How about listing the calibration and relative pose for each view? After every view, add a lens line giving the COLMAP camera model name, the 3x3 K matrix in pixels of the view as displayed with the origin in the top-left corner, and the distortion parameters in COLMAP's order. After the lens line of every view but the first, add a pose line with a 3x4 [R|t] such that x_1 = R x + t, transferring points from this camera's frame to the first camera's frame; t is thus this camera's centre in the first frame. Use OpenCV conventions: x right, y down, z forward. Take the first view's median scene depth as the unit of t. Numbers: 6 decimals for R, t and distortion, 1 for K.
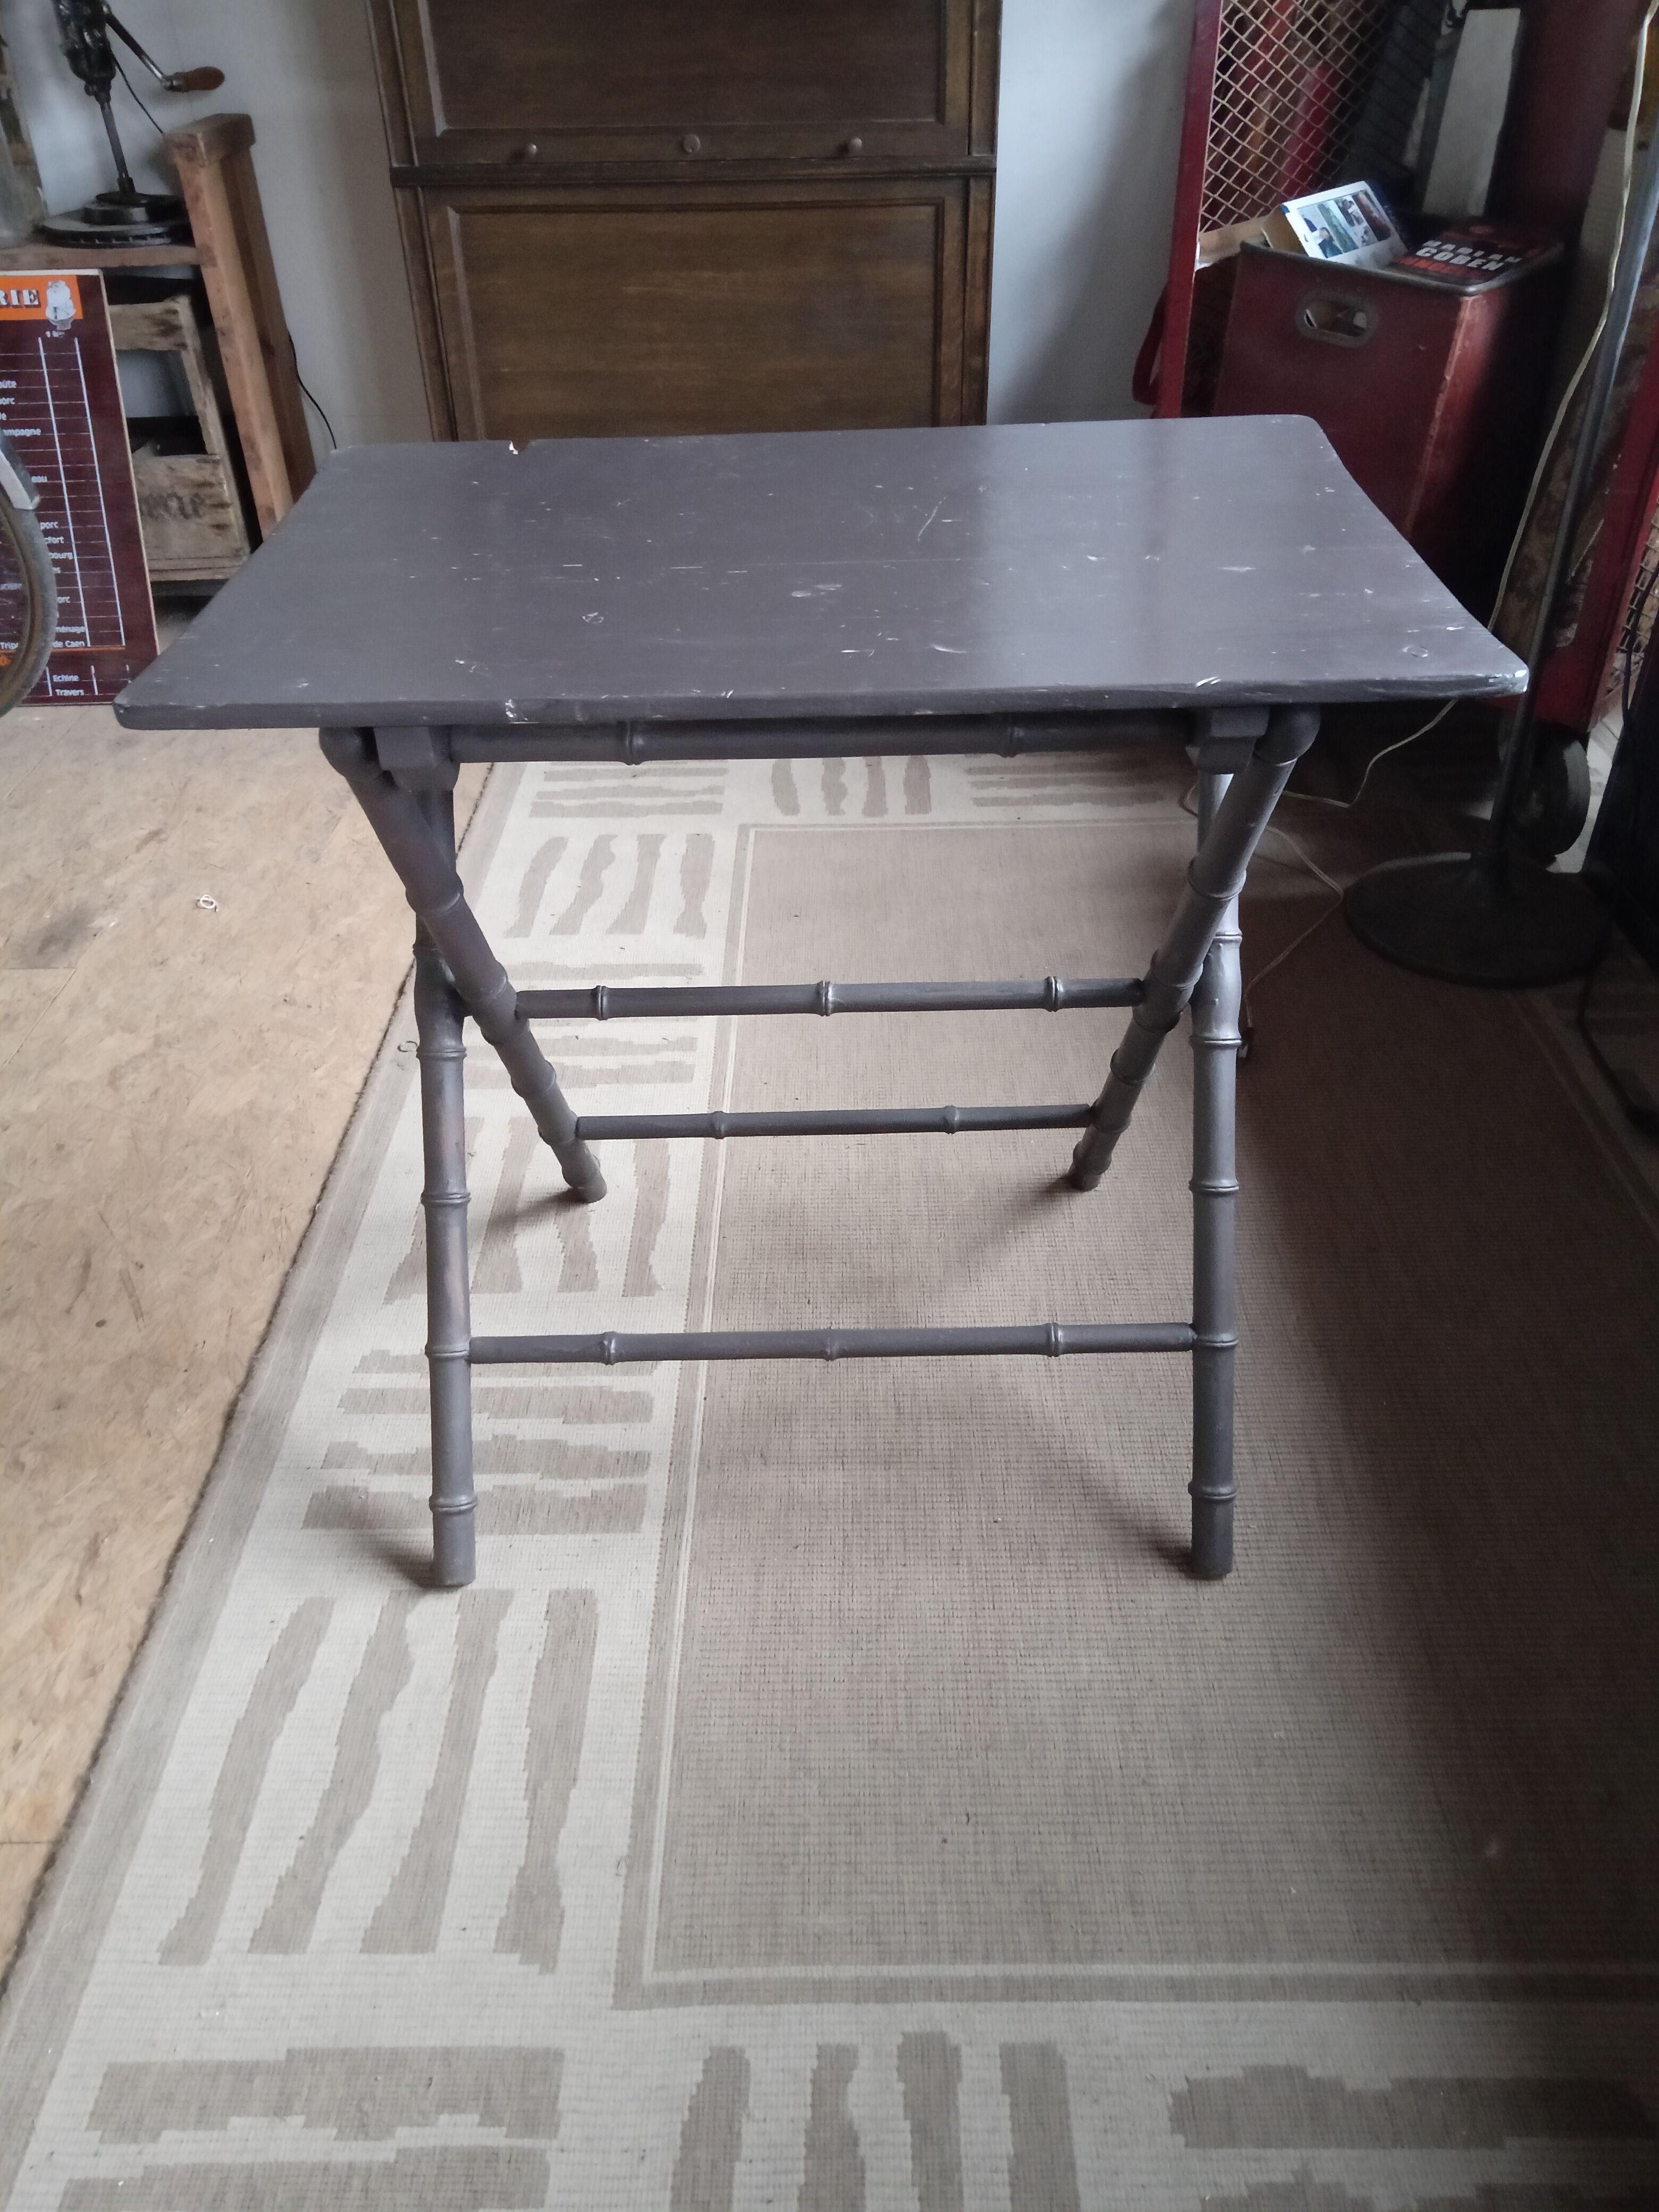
lens RADIAL K [[1650.3, 0, 824.3], [0, 1650.3, 1118.2], [0, 0, 1]] dist [0.012823, 0.002610]
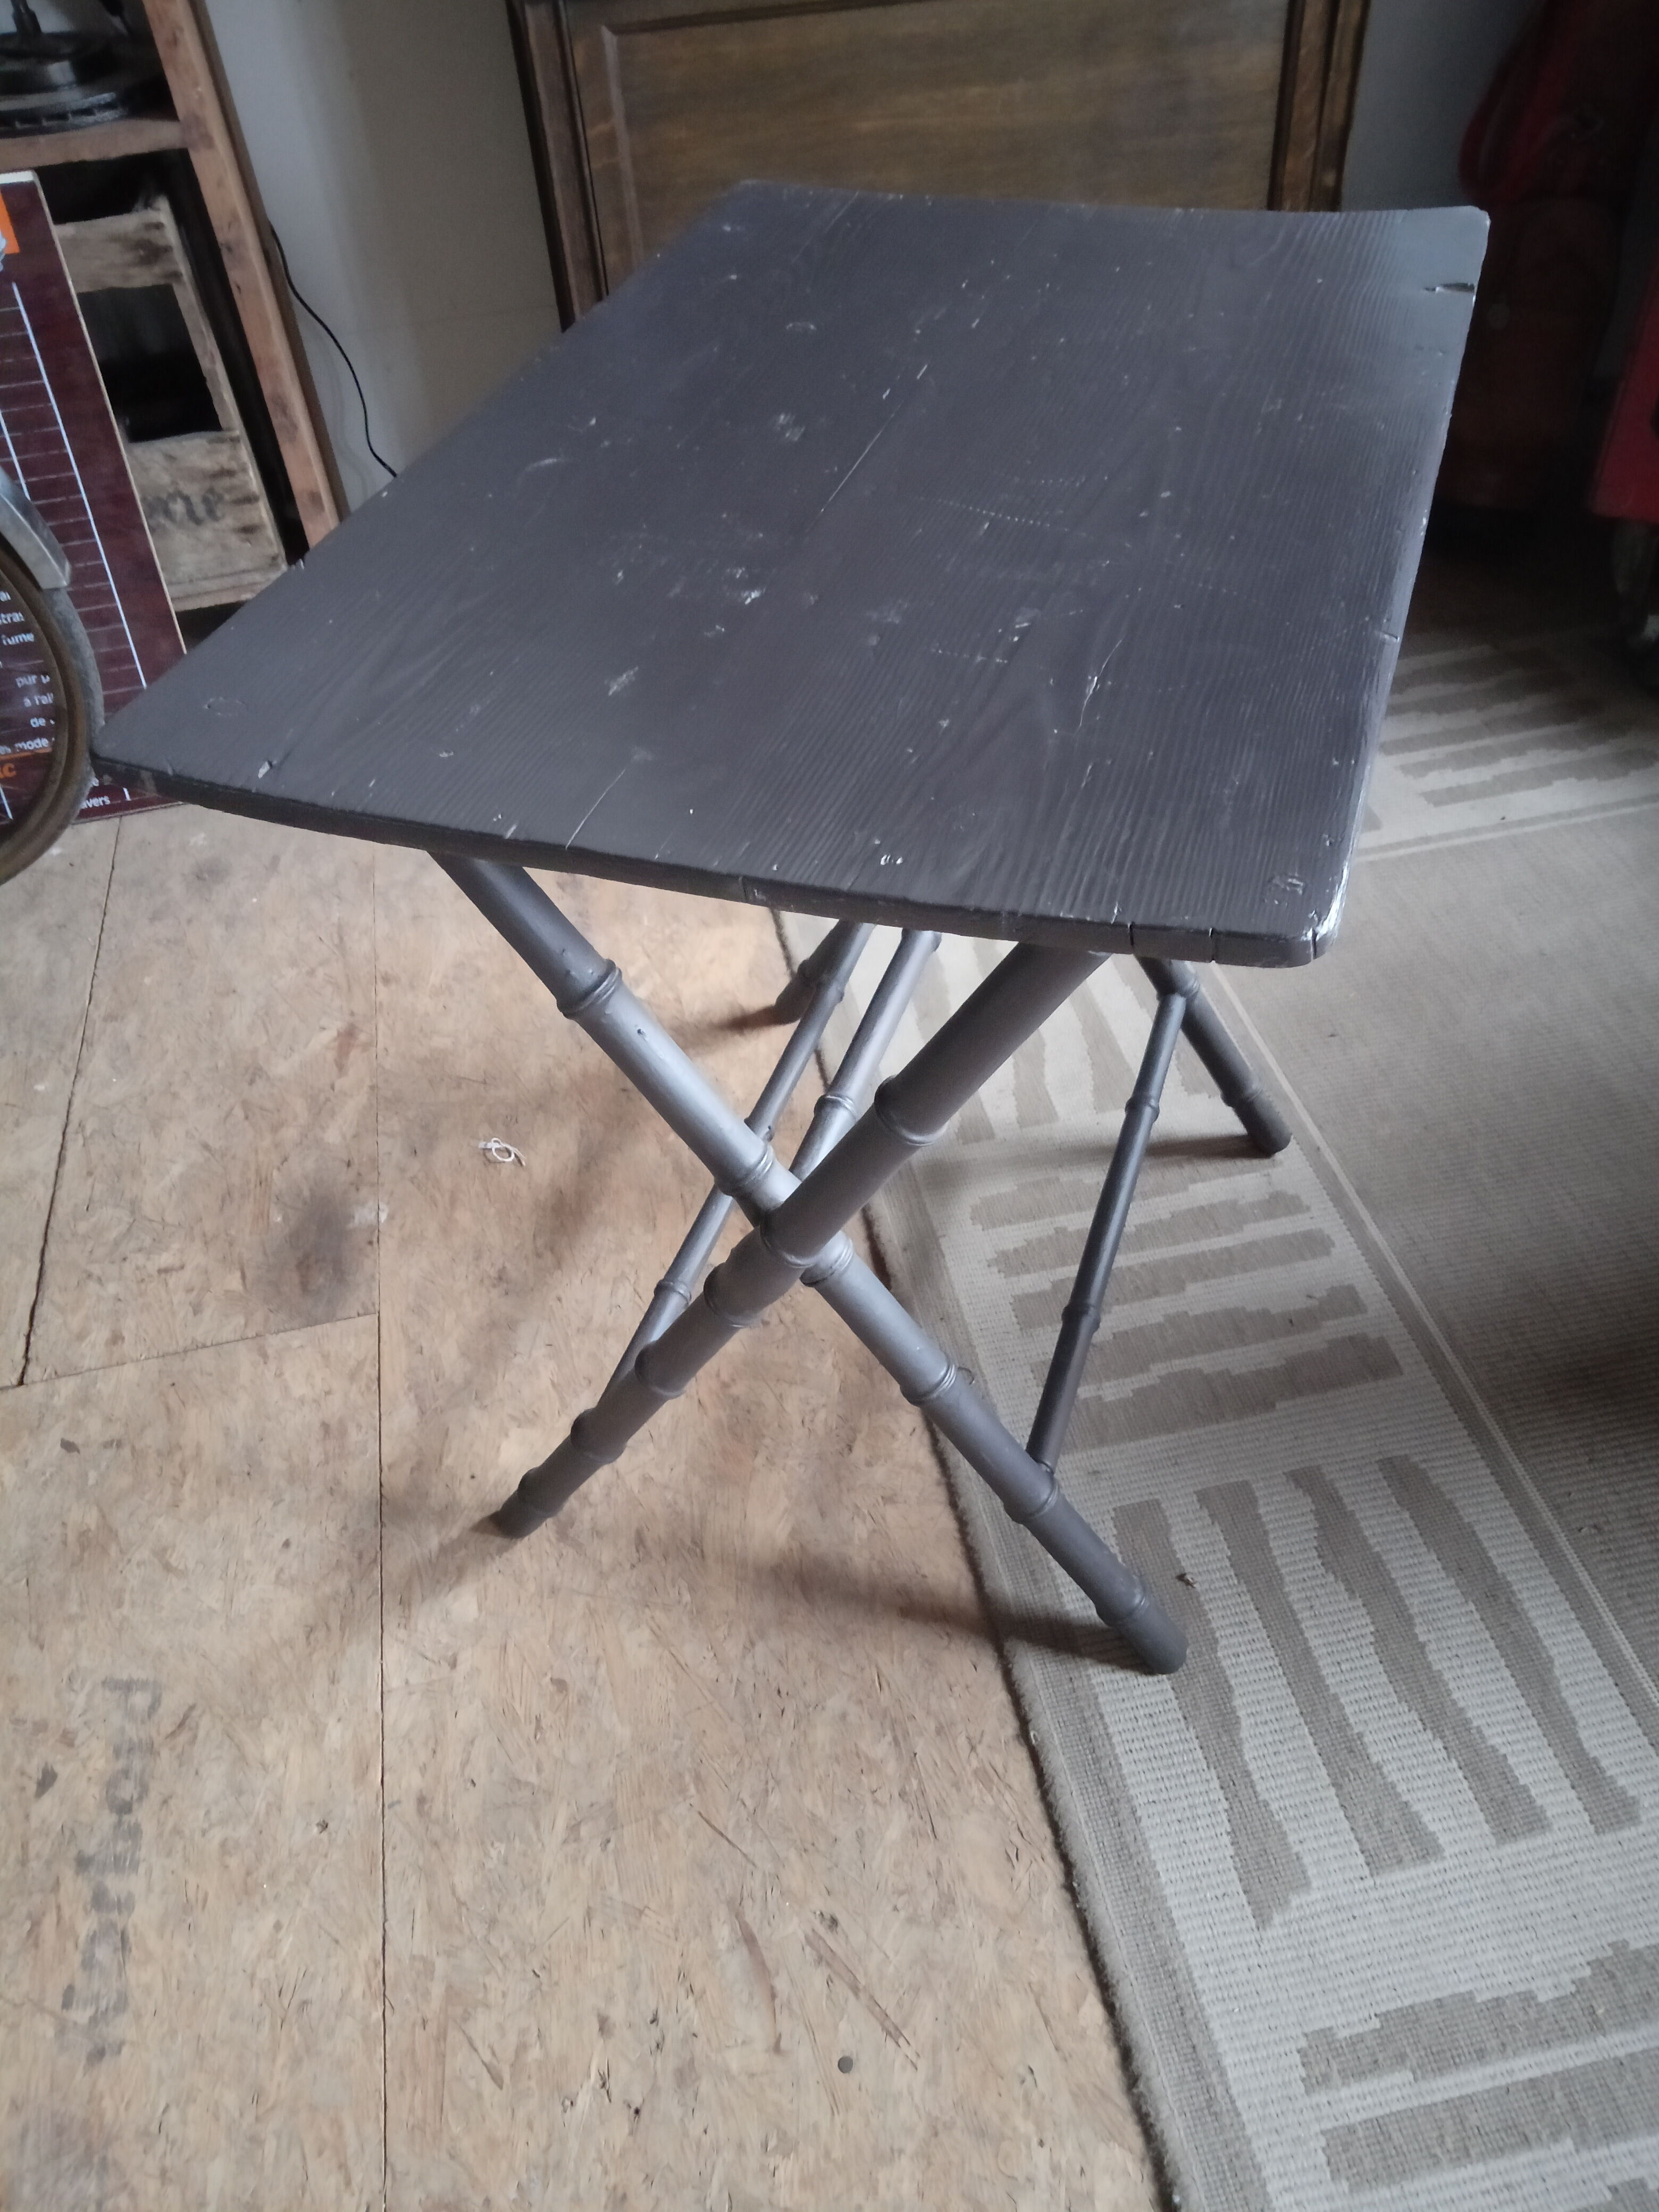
lens RADIAL K [[1646.1, 0, 829.5], [0, 1646.1, 1106.0], [0, 0, 1]] dist [0.010872, 0.015262]
pose [[0.975255, -0.180909, 0.127083, -0.298094], [0.161644, 0.975631, 0.148379, -0.211137], [-0.150829, -0.124165, 0.980731, 0.281611]]
